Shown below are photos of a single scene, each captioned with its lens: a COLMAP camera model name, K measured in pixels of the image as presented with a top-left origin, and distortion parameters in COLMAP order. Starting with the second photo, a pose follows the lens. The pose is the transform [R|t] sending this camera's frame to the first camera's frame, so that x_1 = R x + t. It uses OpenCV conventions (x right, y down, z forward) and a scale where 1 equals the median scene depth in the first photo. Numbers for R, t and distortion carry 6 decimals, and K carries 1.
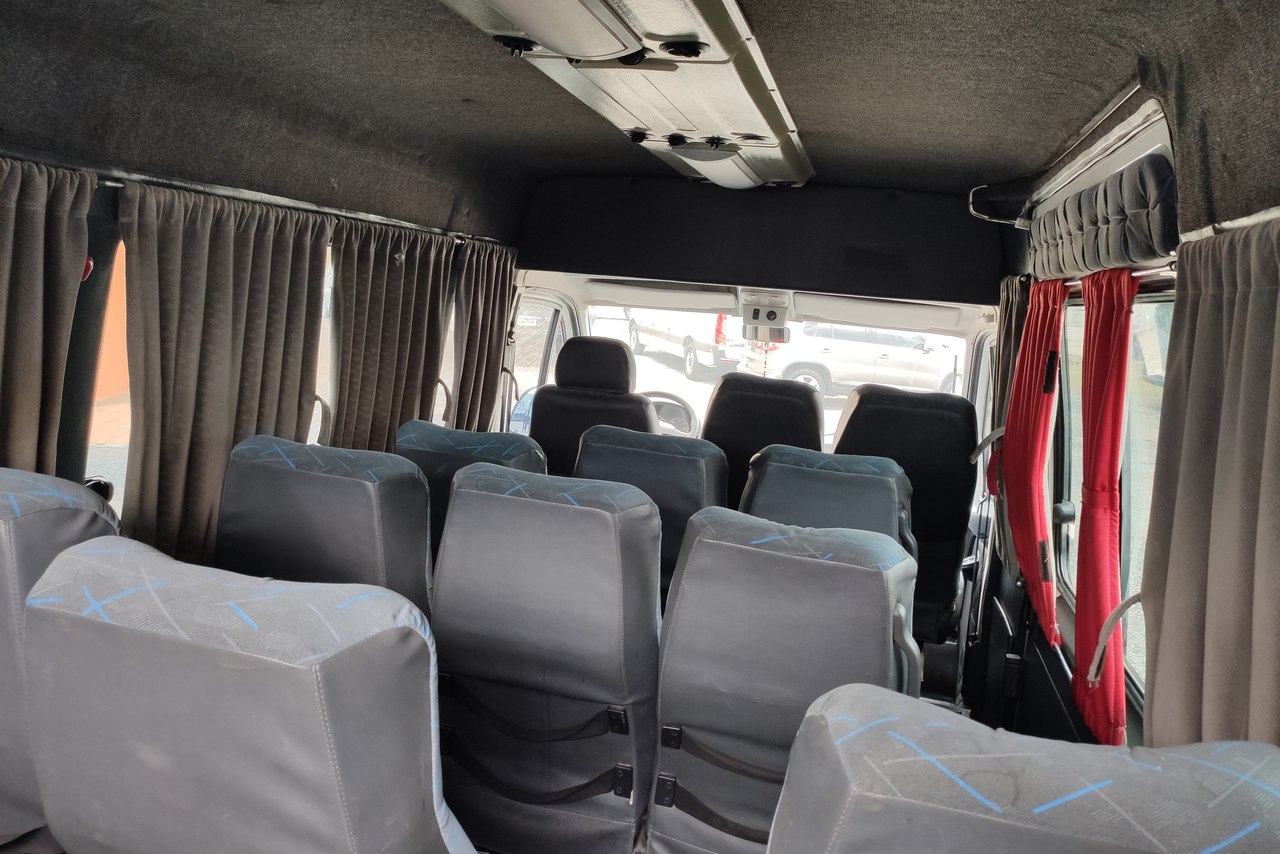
lens RADIAL K [[965.3, 0, 638.3], [0, 965.3, 425.5], [0, 0, 1]] dist [0.070634, -0.109276]
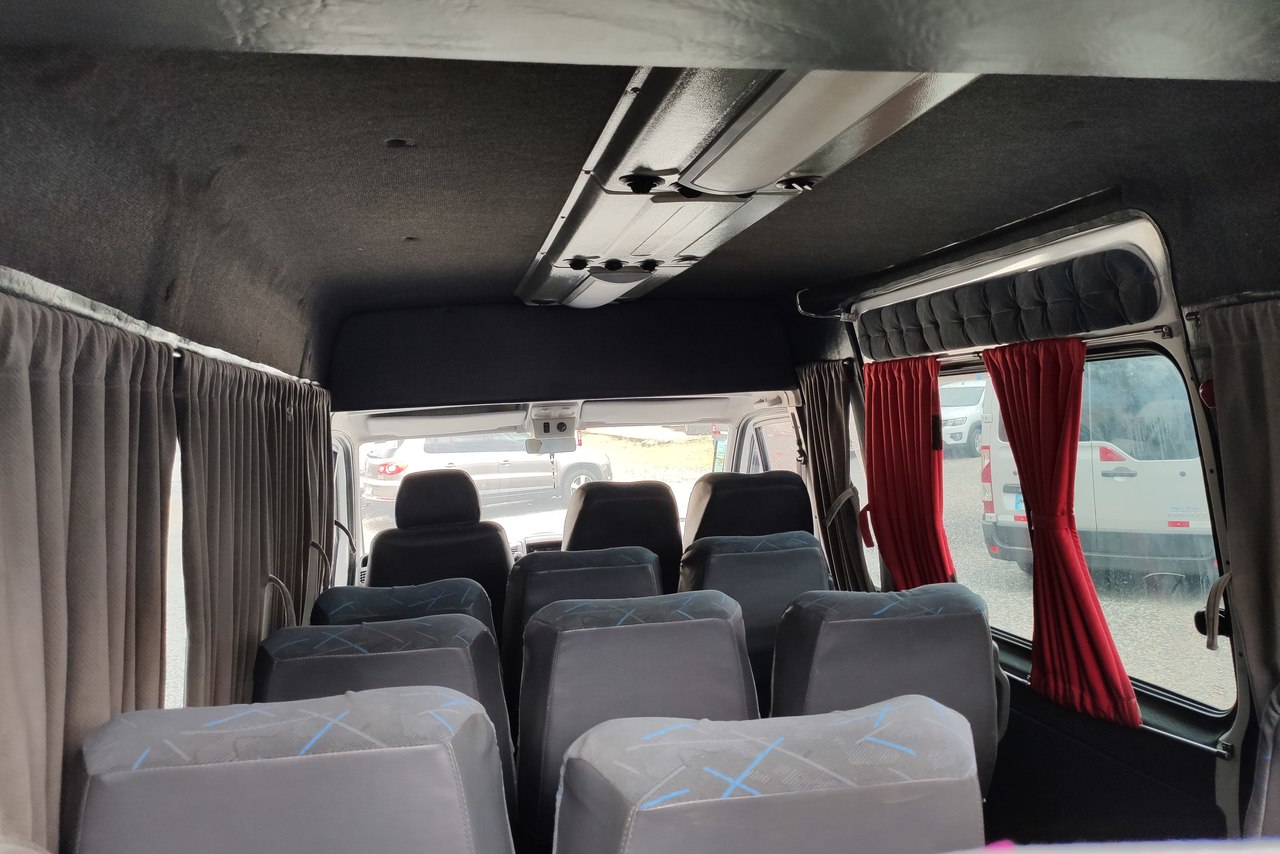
lens RADIAL K [[965.3, 0, 636.5], [0, 965.3, 432.3], [0, 0, 1]] dist [0.070634, -0.109276]
pose [[0.890773, -0.135809, 0.433680, -0.279425], [0.182797, 0.980773, -0.068328, -0.026644], [-0.416063, 0.140140, 0.898472, 0.048055]]
